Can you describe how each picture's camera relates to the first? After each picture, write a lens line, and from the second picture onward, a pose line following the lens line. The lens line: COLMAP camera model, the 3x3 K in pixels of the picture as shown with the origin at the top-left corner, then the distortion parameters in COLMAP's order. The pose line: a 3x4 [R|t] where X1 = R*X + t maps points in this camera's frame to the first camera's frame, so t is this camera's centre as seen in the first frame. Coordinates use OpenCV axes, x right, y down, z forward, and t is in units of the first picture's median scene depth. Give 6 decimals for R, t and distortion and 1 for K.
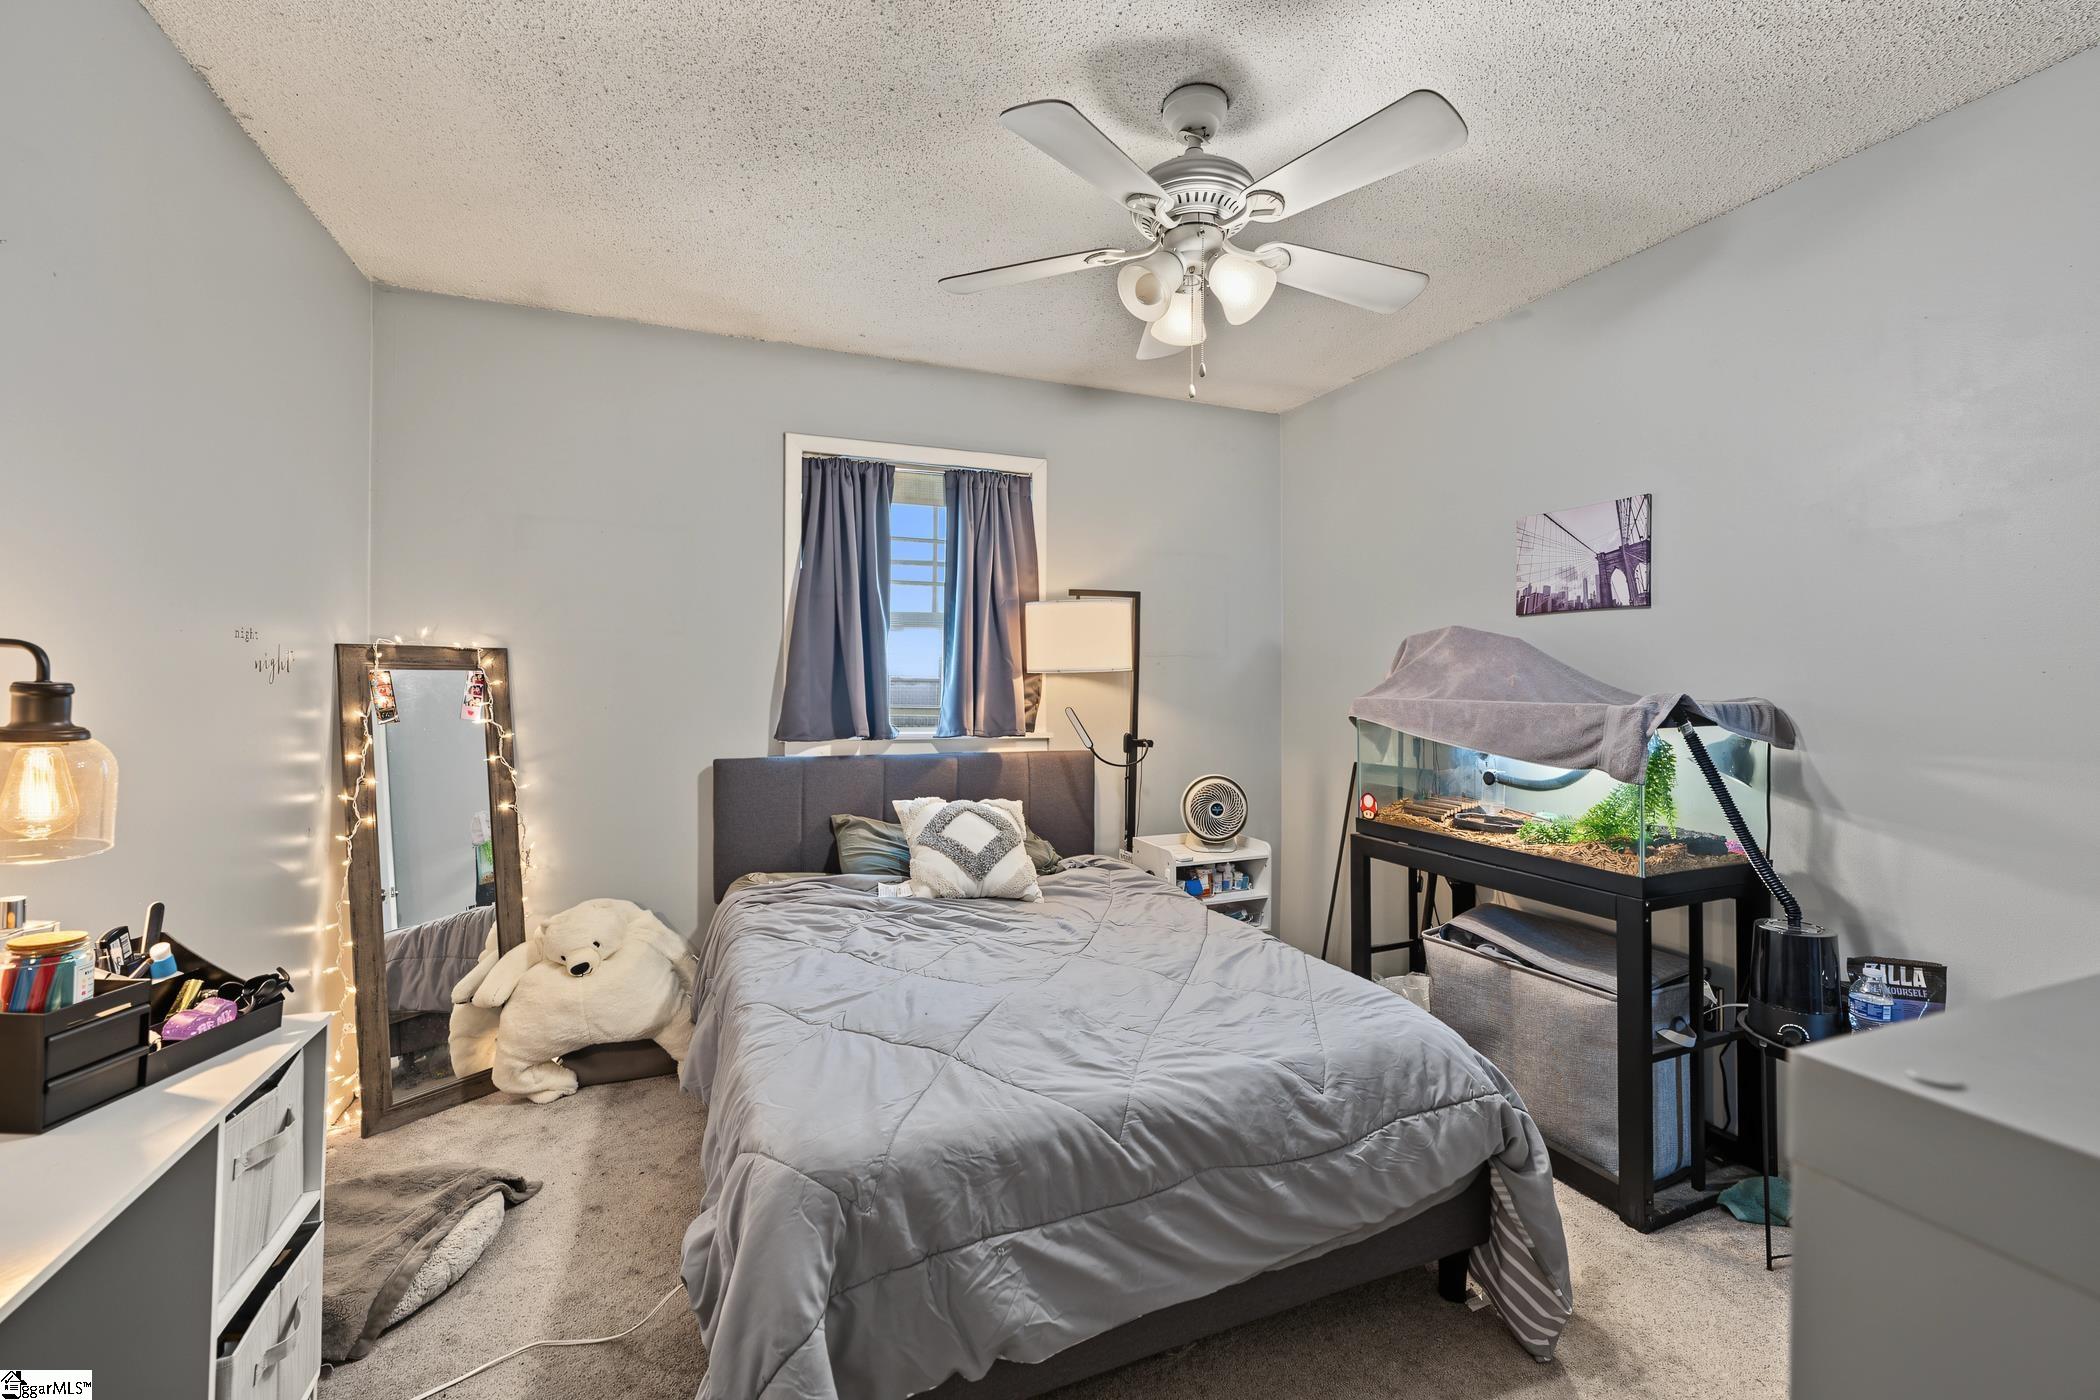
lens RADIAL K [[838.2, 0, 1048.5], [0, 838.2, 680.7], [0, 0, 1]] dist [0.000421, 0.000089]
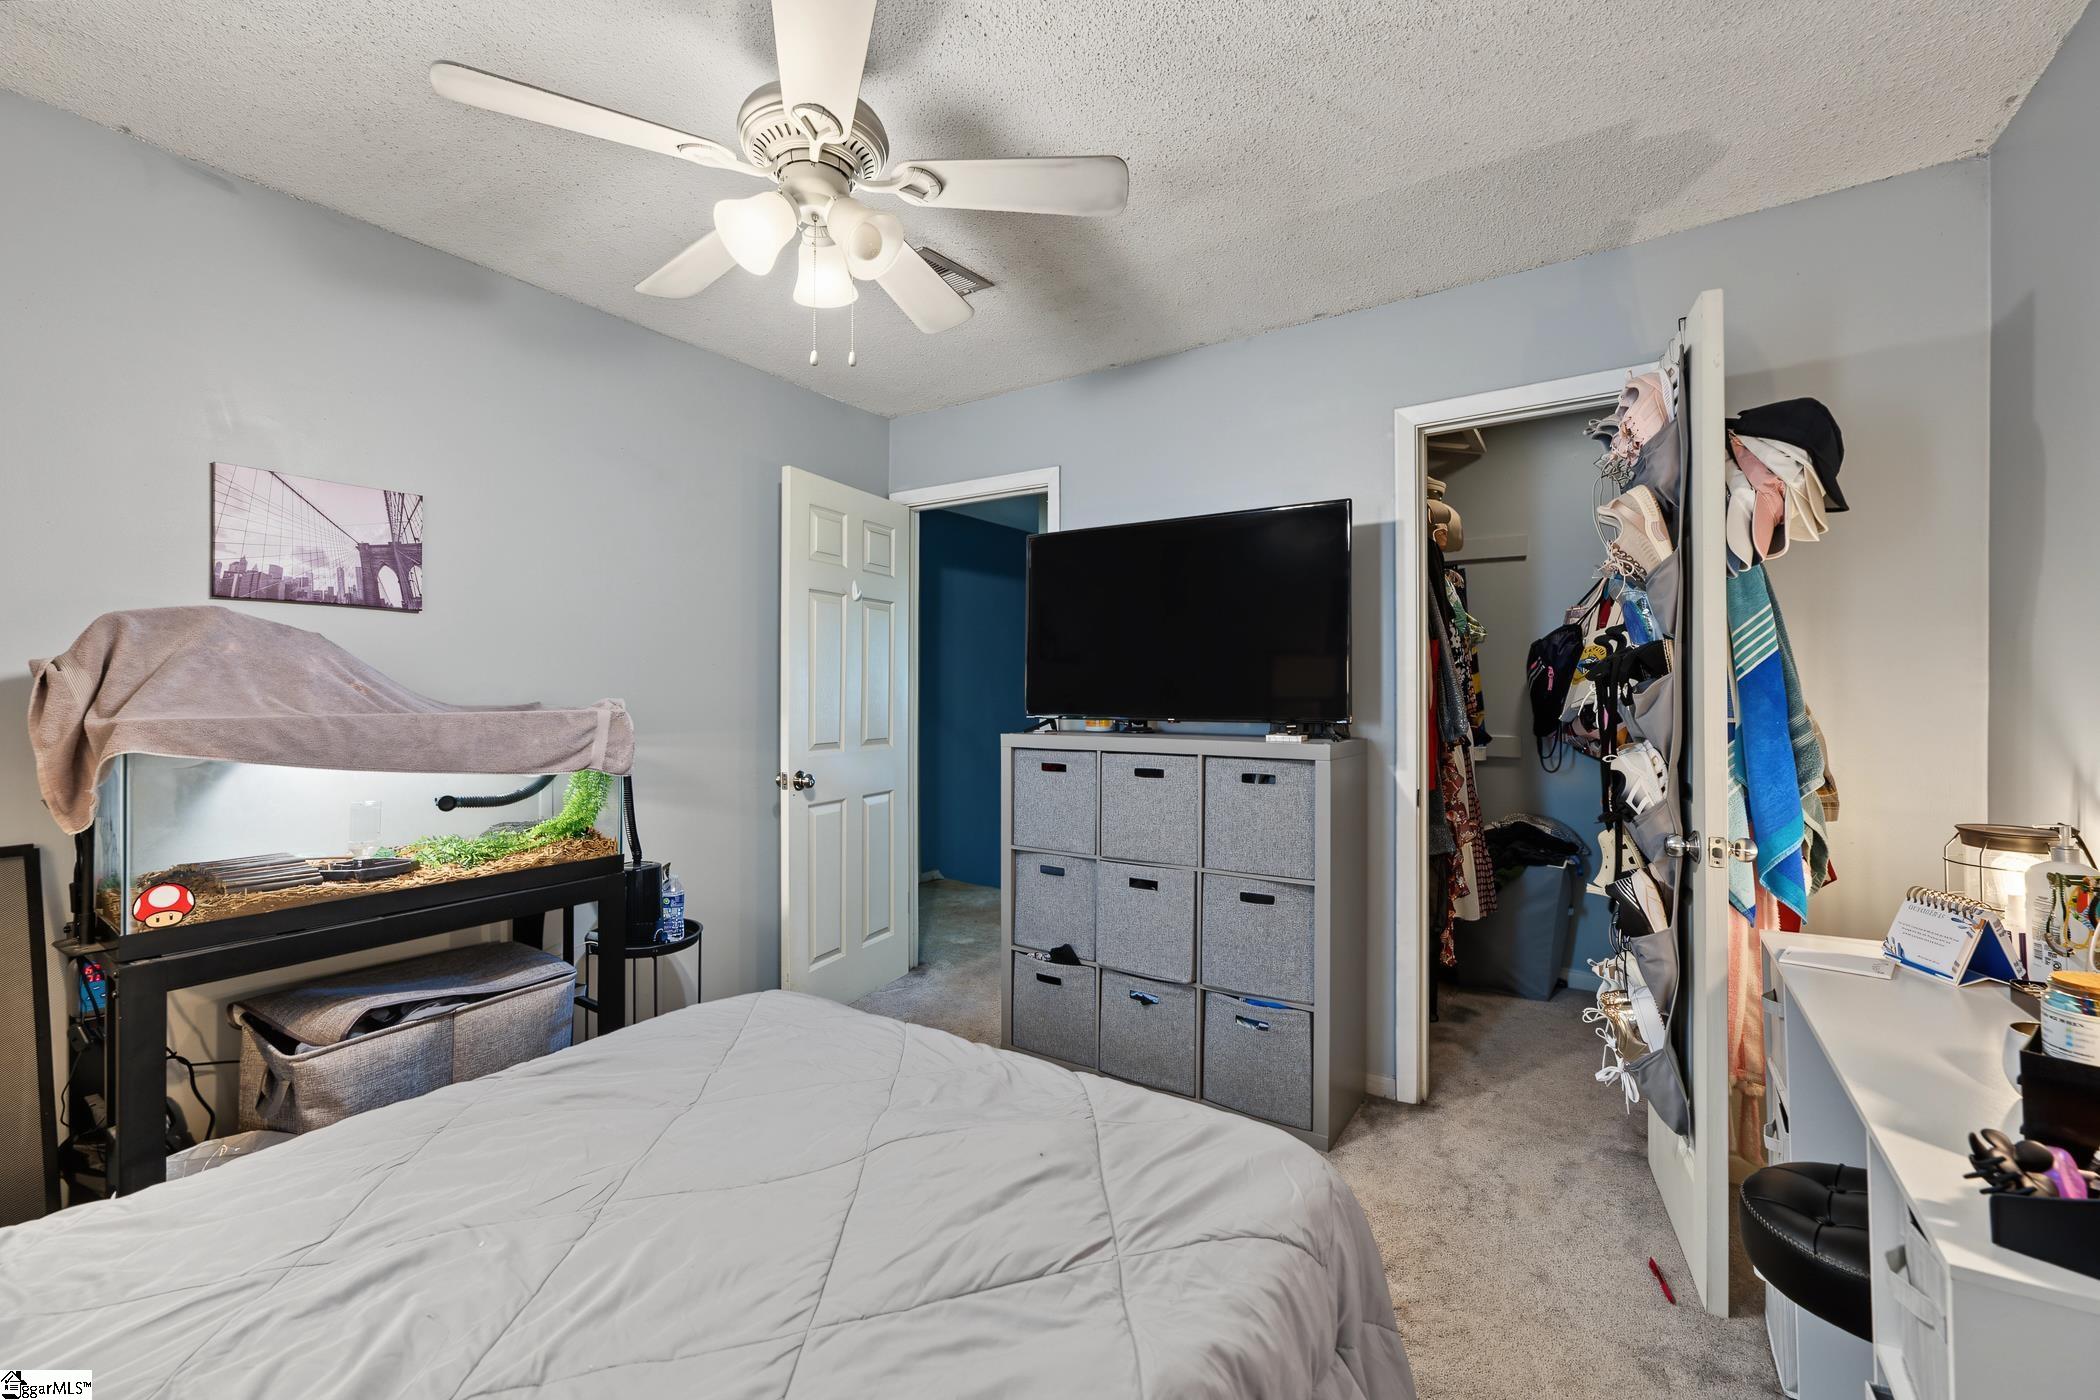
lens RADIAL K [[838.2, 0, 1053.7], [0, 838.2, 694.9], [0, 0, 1]] dist [0.000421, 0.000089]
pose [[-0.554509, -0.009075, 0.832128, -0.483969], [-0.004563, 0.999959, 0.007865, -0.003079], [-0.832165, 0.000565, -0.554527, 0.890668]]
